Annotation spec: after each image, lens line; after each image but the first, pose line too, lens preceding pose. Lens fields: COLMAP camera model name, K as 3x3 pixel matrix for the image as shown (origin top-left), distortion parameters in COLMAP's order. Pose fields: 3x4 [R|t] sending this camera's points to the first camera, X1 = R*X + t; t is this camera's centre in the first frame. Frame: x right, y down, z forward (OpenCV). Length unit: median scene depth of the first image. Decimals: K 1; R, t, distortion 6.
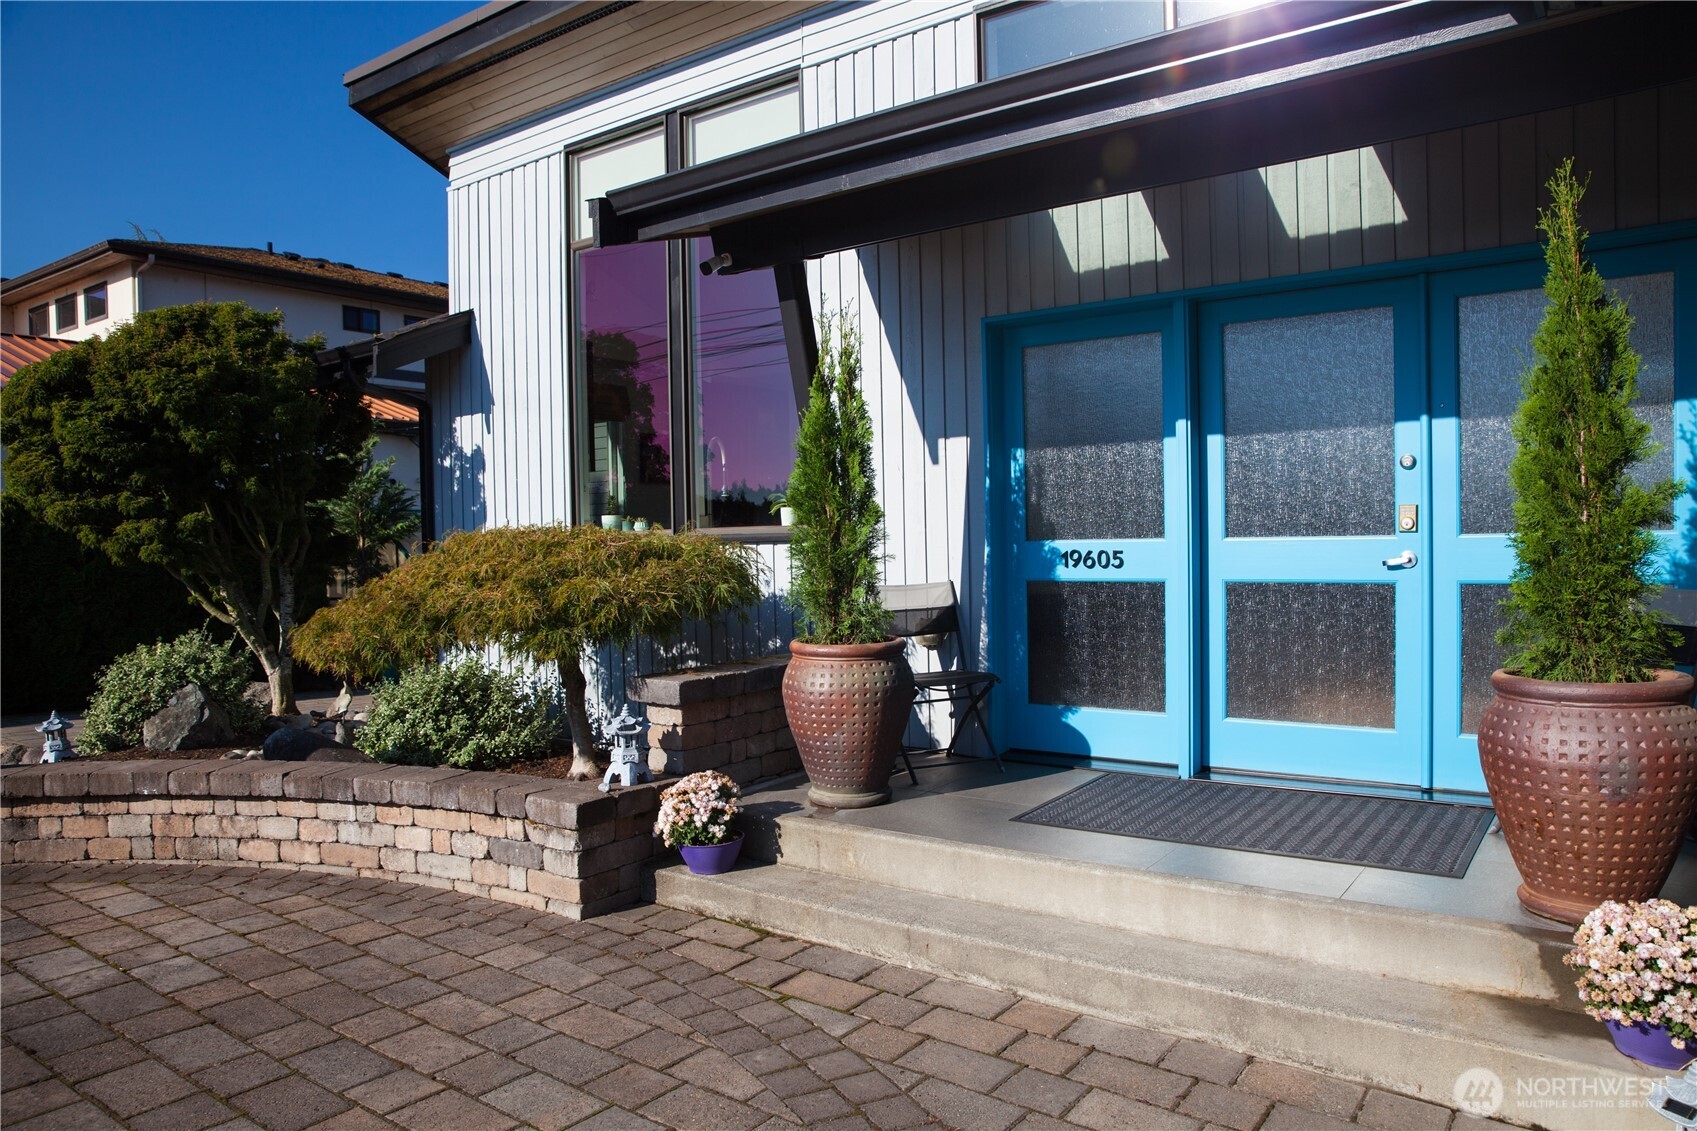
lens RADIAL K [[1128.5, 0, 846.7], [0, 1128.5, 595.1], [0, 0, 1]] dist [-0.083120, 0.017384]
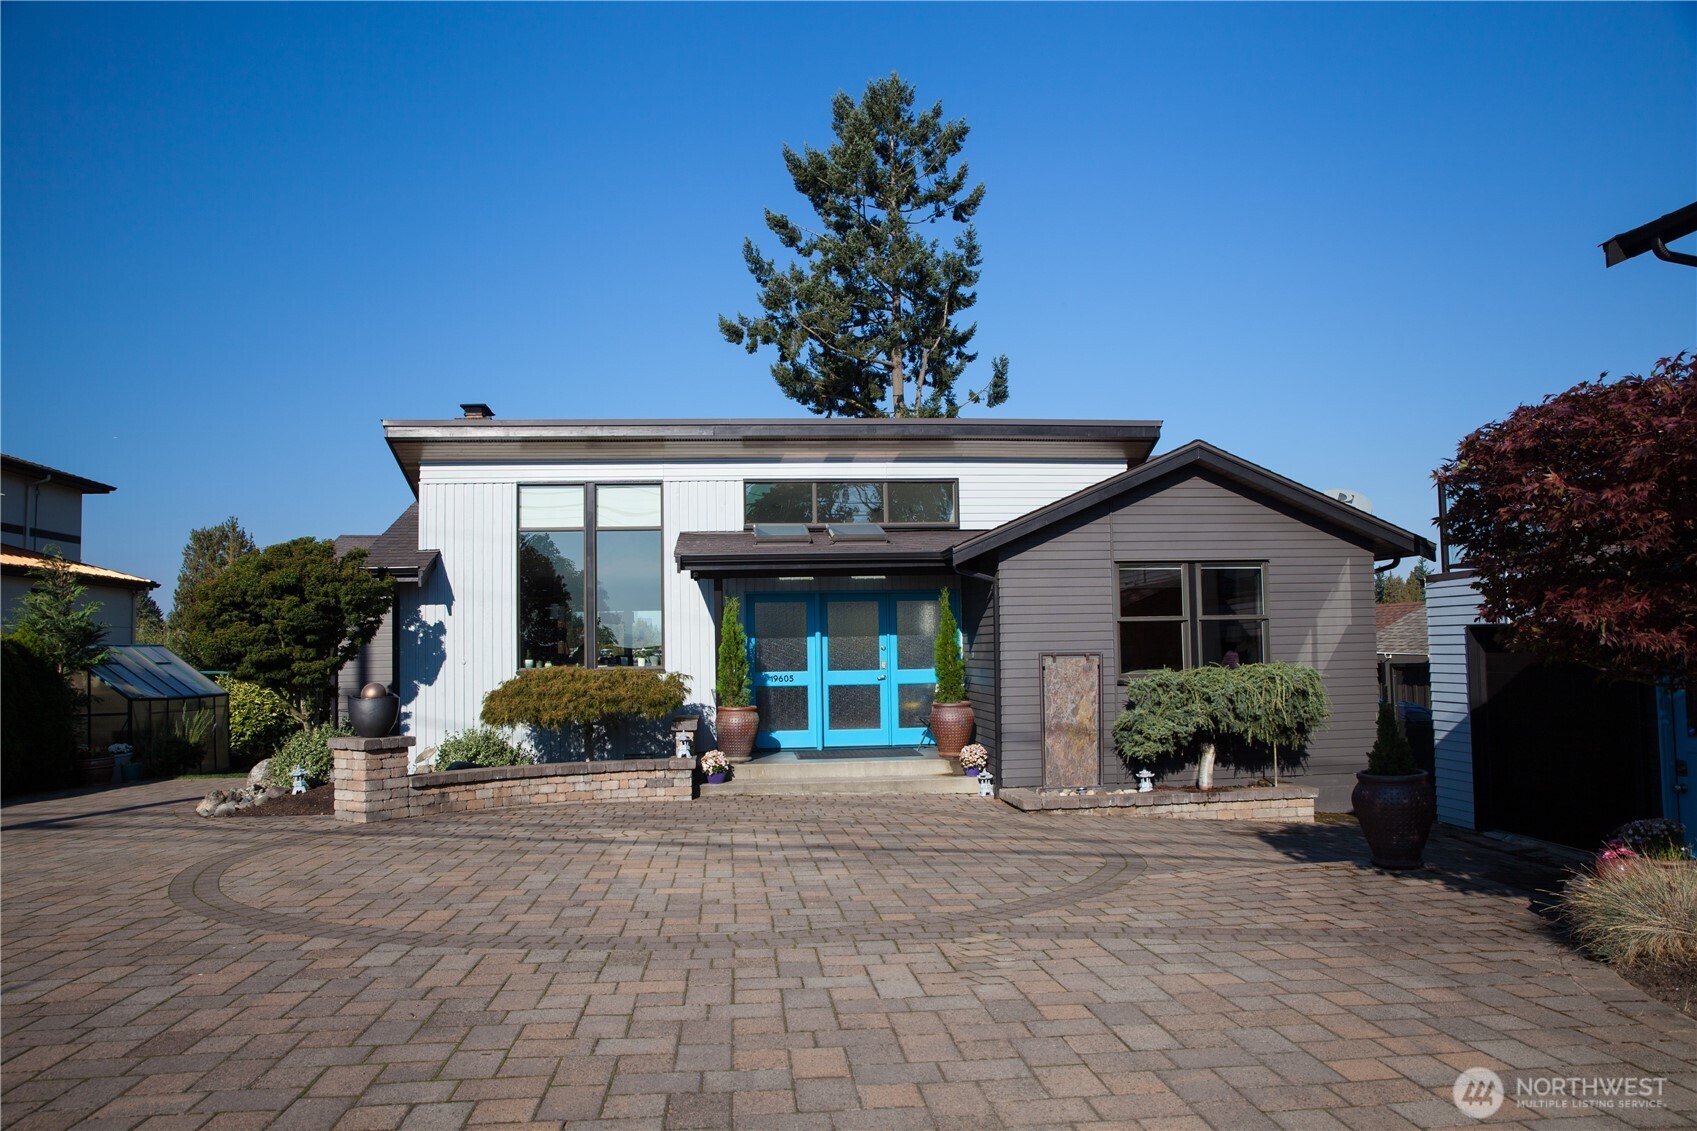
lens RADIAL K [[1128.5, 0, 851.8], [0, 1128.5, 569.4], [0, 0, 1]] dist [-0.083120, 0.017384]
pose [[0.747796, 0.054480, 0.661689, -1.688876], [0.033467, 0.992268, -0.119520, 0.044633], [-0.663084, 0.111521, 0.740191, -1.372208]]
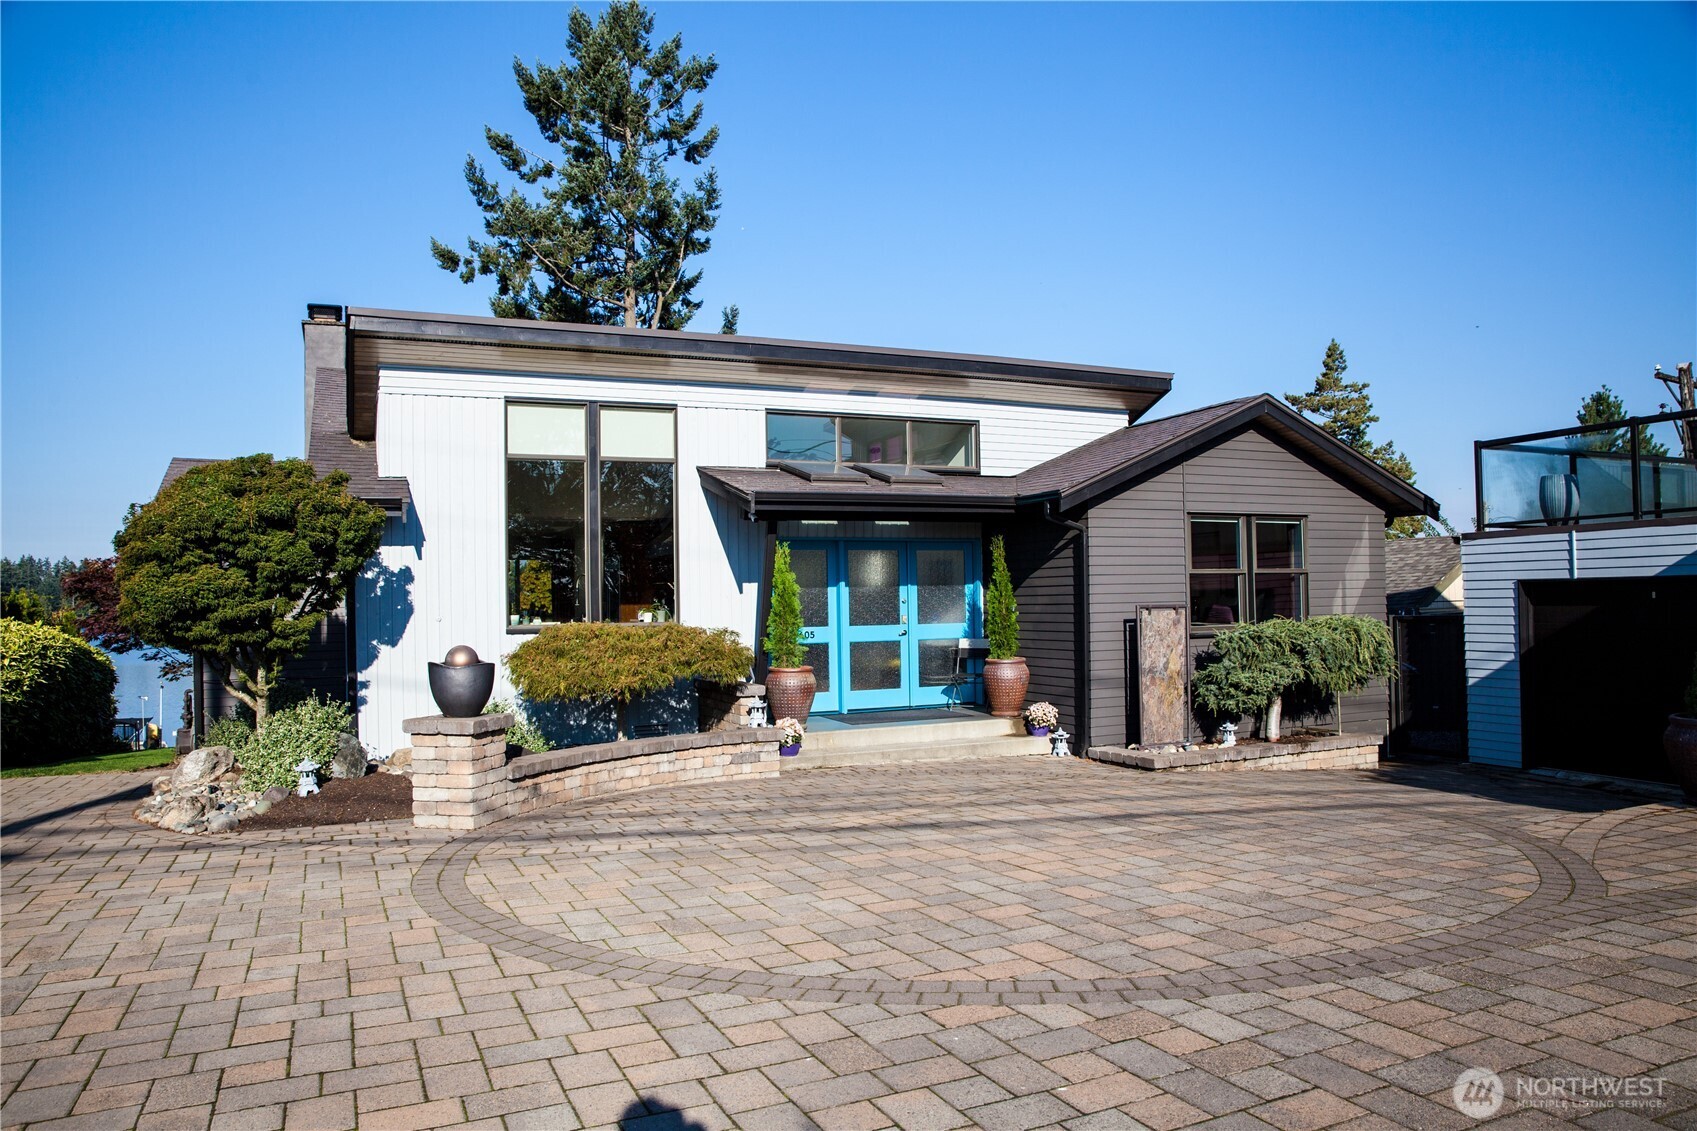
lens RADIAL K [[1128.5, 0, 847.1], [0, 1128.5, 573.3], [0, 0, 1]] dist [-0.083120, 0.017384]
pose [[0.504632, 0.032867, 0.862709, -2.104283], [0.047811, 0.996678, -0.065937, 0.002242], [-0.862010, 0.074521, 0.501384, -0.409615]]
